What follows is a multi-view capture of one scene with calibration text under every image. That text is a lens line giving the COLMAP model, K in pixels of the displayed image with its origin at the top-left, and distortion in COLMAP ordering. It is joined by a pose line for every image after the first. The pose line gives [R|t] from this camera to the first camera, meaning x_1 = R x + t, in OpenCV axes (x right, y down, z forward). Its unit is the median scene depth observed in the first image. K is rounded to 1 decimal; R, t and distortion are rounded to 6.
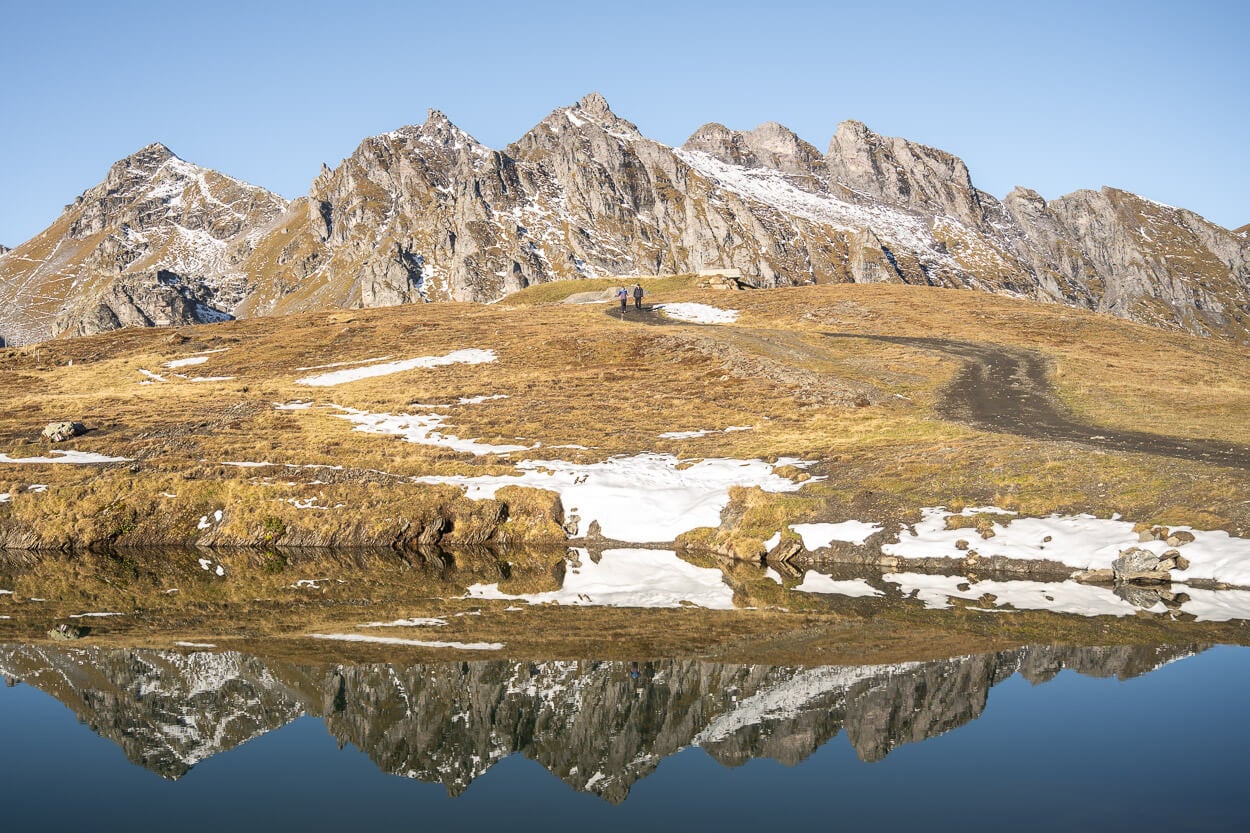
lens RADIAL K [[1554.3, 0, 574.5], [0, 1554.3, 435.4], [0, 0, 1]] dist [-0.007621, 0.000000]
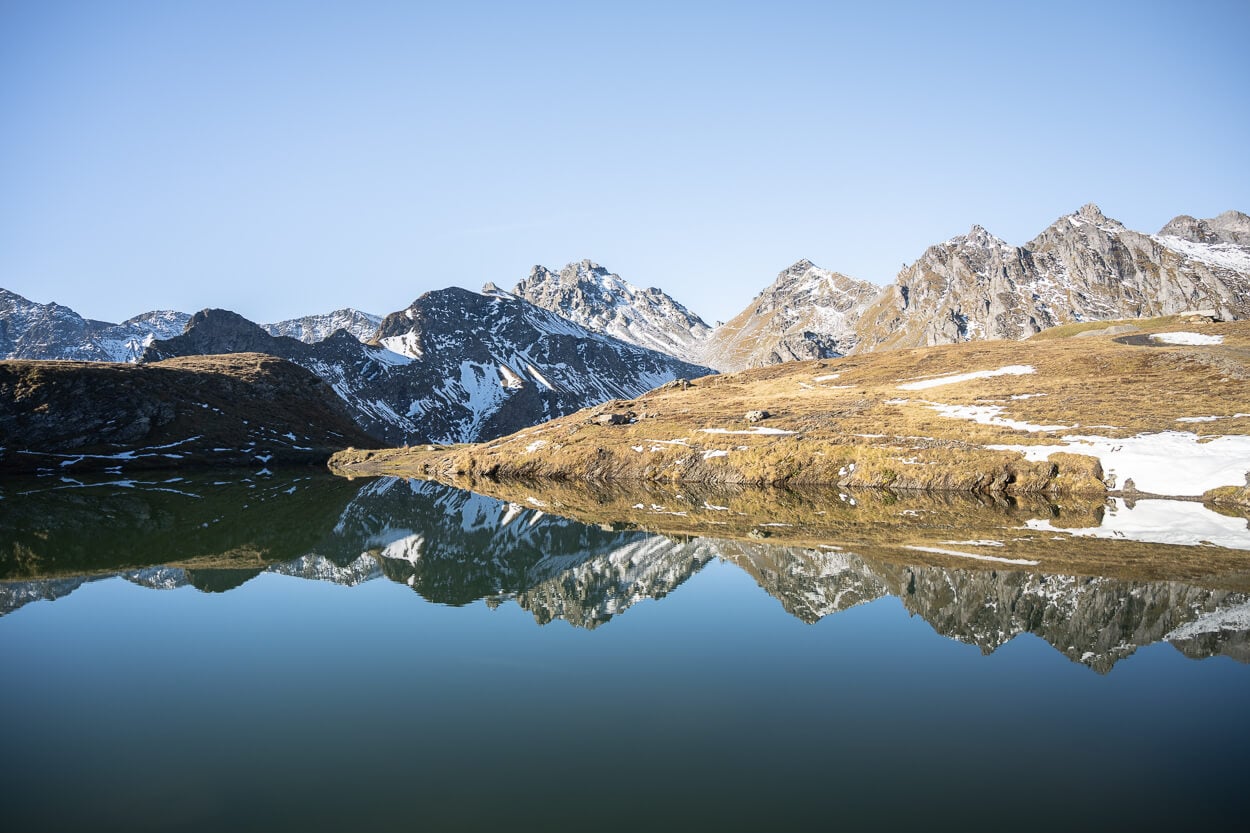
lens RADIAL K [[892.6, 0, 595.7], [0, 892.6, 413.1], [0, 0, 1]] dist [-0.001745, 0.004027]
pose [[0.882212, 0.002823, -0.470845, -0.001861], [-0.009935, 0.999871, -0.012619, 0.000651], [0.470748, 0.015811, 0.882126, 0.004118]]
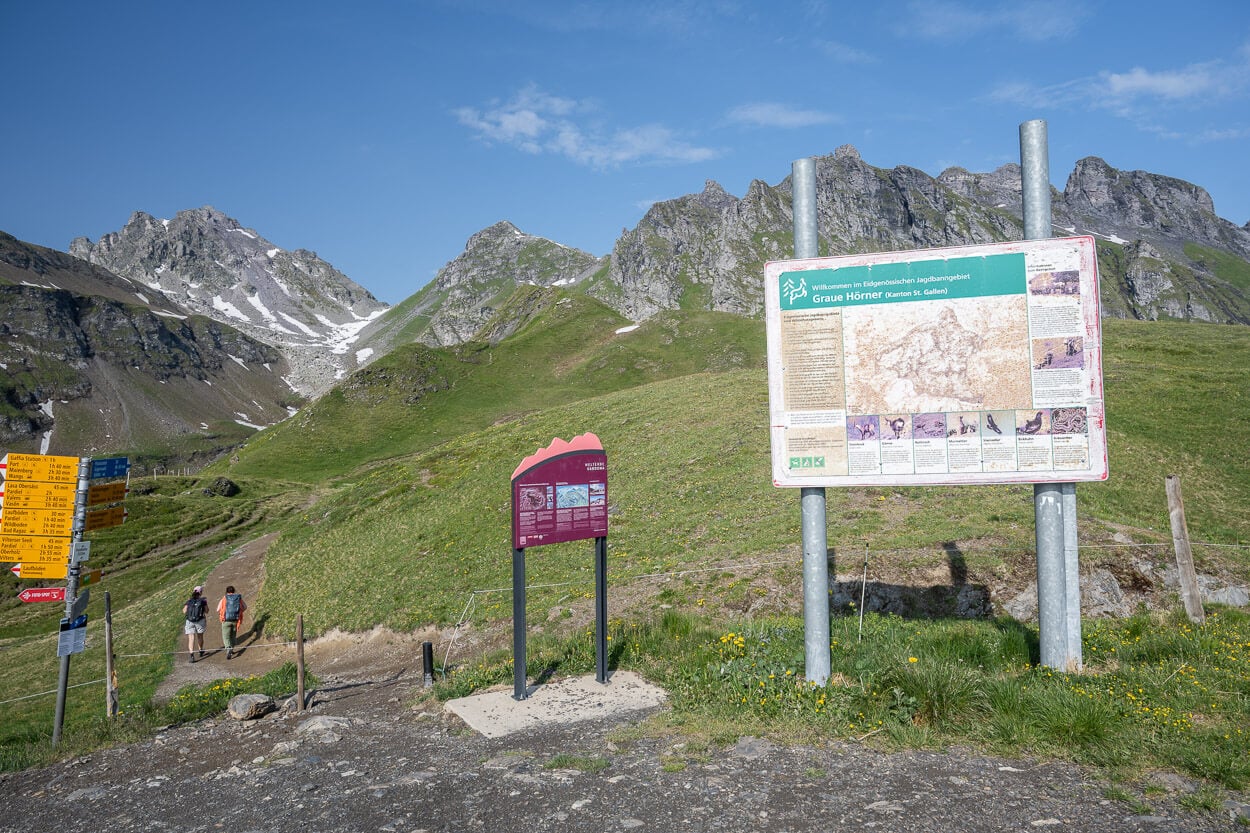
lens RADIAL K [[836.0, 0, 623.2], [0, 836.0, 417.1], [0, 0, 1]] dist [-0.007884, 0.004634]
pose [[0.976192, 0.006284, -0.216816, -0.014529], [-0.010292, 0.999796, -0.017361, -0.008487], [0.216663, 0.019179, 0.976058, 0.395629]]
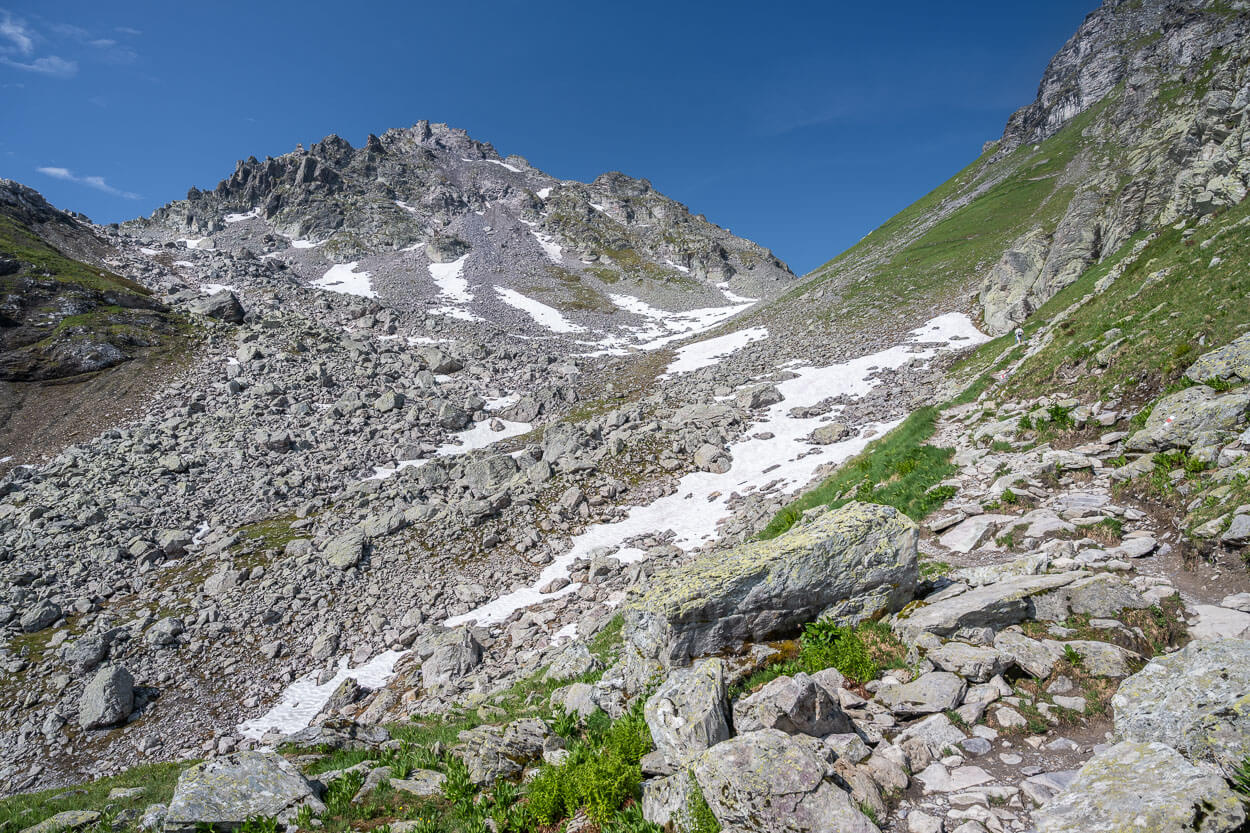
lens RADIAL K [[836.0, 0, 619.3], [0, 836.0, 413.1], [0, 0, 1]] dist [-0.007884, 0.004634]
pose [[0.743051, -0.086008, -0.663686, -0.326667], [-0.018954, 0.988605, -0.149334, -0.044974], [0.668967, 0.123542, 0.732953, 0.965311]]
